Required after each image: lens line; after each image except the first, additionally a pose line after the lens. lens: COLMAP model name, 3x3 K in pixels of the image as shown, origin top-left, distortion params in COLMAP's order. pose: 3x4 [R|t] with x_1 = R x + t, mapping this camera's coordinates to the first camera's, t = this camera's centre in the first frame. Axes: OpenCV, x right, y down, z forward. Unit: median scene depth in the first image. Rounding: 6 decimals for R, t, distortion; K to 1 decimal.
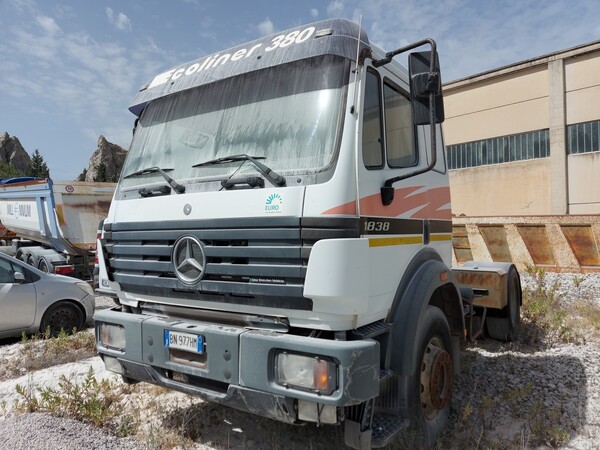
lens RADIAL K [[428.8, 0, 303.5], [0, 428.8, 228.8], [0, 0, 1]] dist [0.074760, -0.078632]
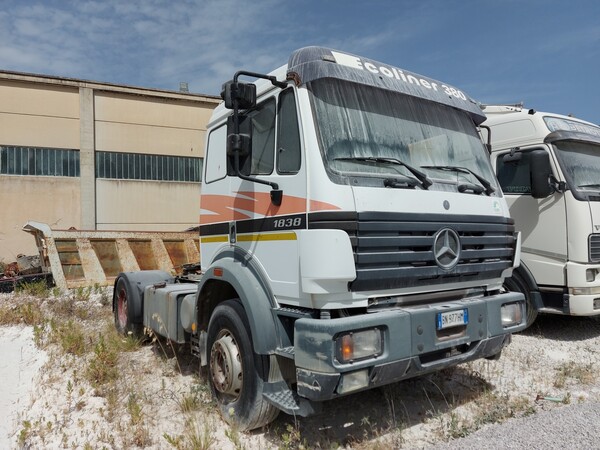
lens RADIAL K [[428.8, 0, 303.5], [0, 428.8, 228.8], [0, 0, 1]] dist [0.074760, -0.078632]
pose [[0.370957, 0.041811, 0.927708, -0.319927], [0.004810, 0.998886, -0.046943, 0.015500], [-0.928637, 0.021876, 0.370343, 0.198918]]
